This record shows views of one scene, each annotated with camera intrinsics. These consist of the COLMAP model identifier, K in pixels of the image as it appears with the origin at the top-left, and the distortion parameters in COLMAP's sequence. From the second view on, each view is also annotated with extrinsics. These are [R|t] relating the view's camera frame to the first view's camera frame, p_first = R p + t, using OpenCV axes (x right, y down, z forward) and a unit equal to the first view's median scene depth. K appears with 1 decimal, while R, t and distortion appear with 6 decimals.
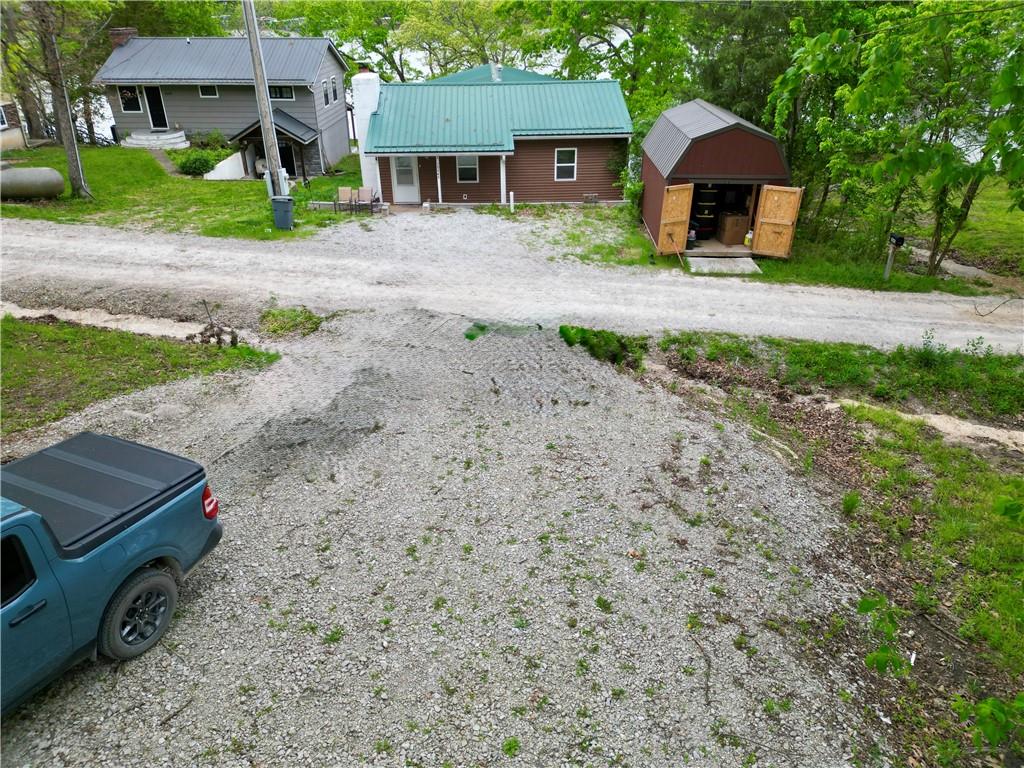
lens RADIAL K [[715.3, 0, 515.4], [0, 715.3, 388.9], [0, 0, 1]] dist [0.066327, -0.051216]
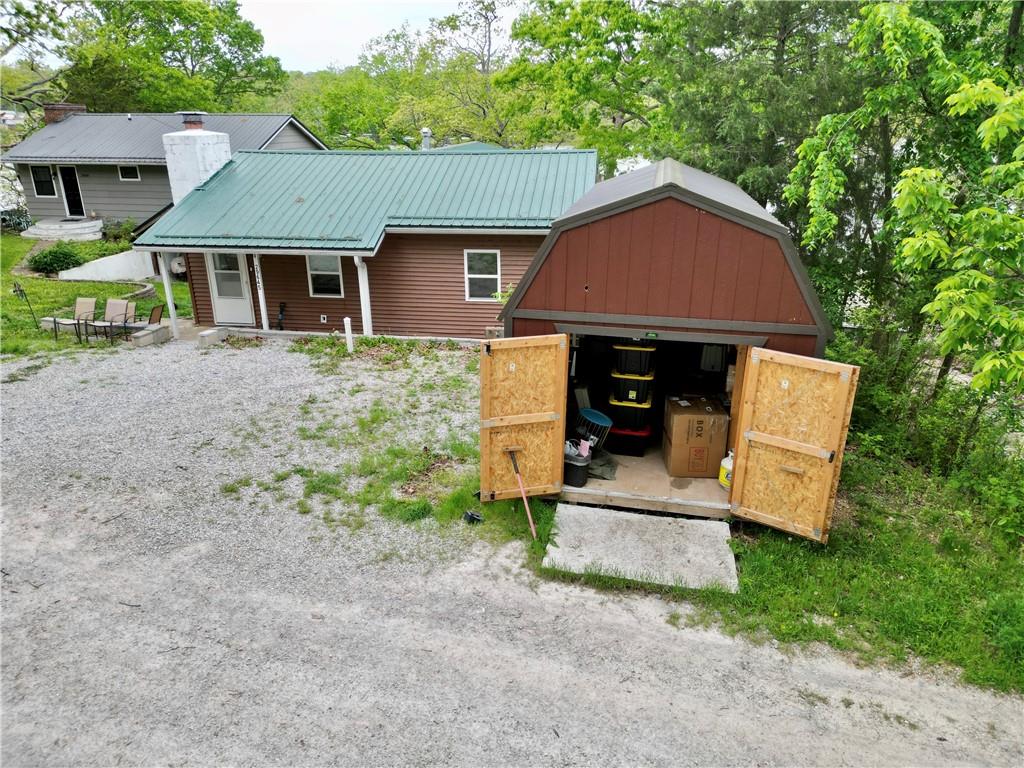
lens RADIAL K [[715.3, 0, 515.4], [0, 715.3, 388.9], [0, 0, 1]] dist [0.066327, -0.051216]
pose [[0.984397, 0.062328, -0.164551, 0.206512], [-0.085107, 0.987152, -0.135229, -0.144484], [0.154009, 0.147124, 0.977055, 0.447889]]
